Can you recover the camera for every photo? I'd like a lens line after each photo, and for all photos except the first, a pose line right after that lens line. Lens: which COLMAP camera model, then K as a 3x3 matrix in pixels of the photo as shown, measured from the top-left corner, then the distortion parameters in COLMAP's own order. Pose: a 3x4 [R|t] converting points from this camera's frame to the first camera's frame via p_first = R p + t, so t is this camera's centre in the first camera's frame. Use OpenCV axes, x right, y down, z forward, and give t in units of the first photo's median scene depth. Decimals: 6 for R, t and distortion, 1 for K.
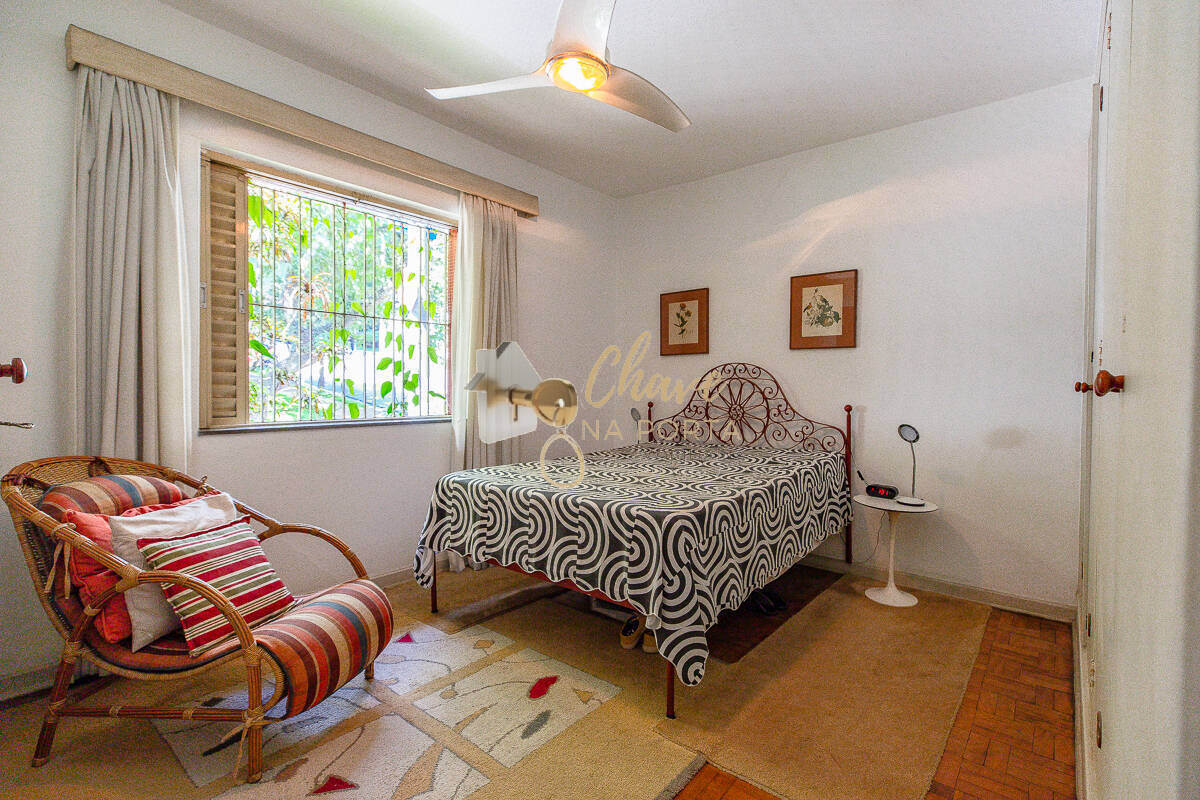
lens RADIAL K [[538.8, 0, 596.7], [0, 538.8, 394.4], [0, 0, 1]] dist [0.008679, 0.000205]
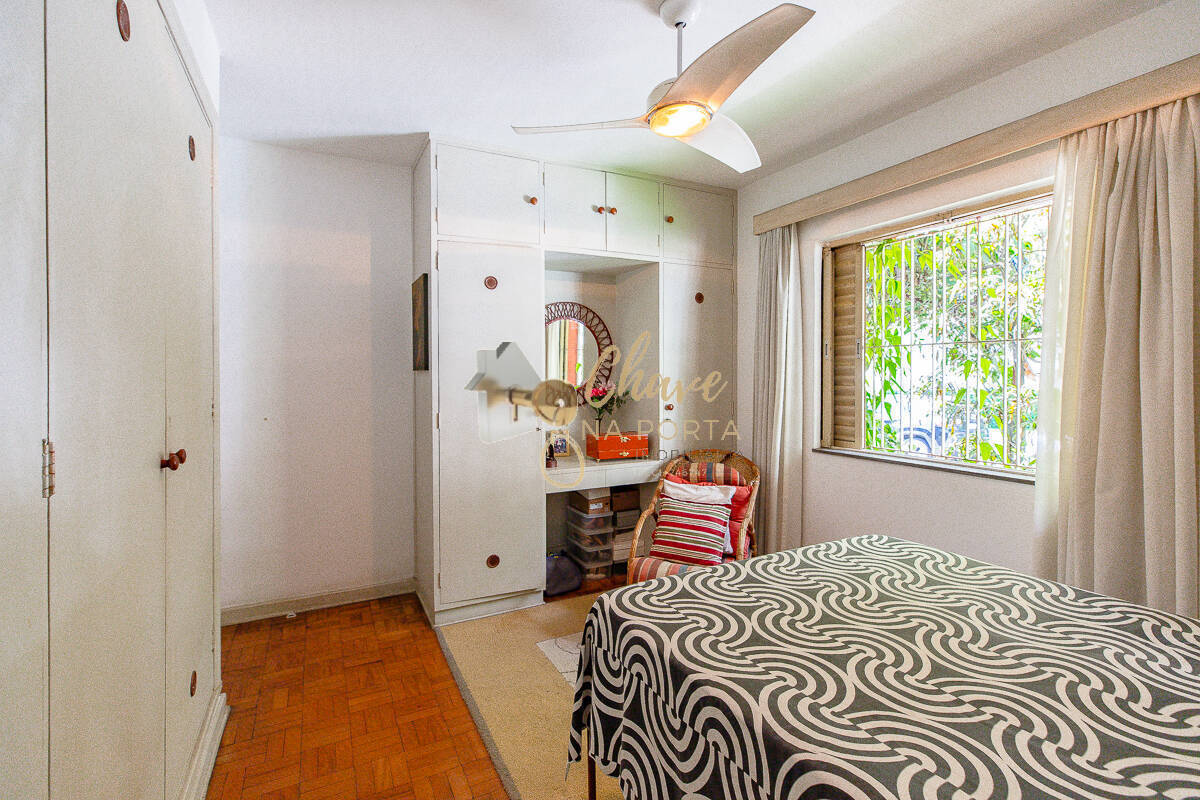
lens RADIAL K [[538.8, 0, 596.7], [0, 538.8, 394.4], [0, 0, 1]] dist [0.008679, 0.000205]
pose [[-0.413214, 0.025333, -0.910281, 0.722382], [-0.023210, 0.998995, 0.038338, -0.116258], [0.910338, 0.036969, -0.412211, 1.021813]]
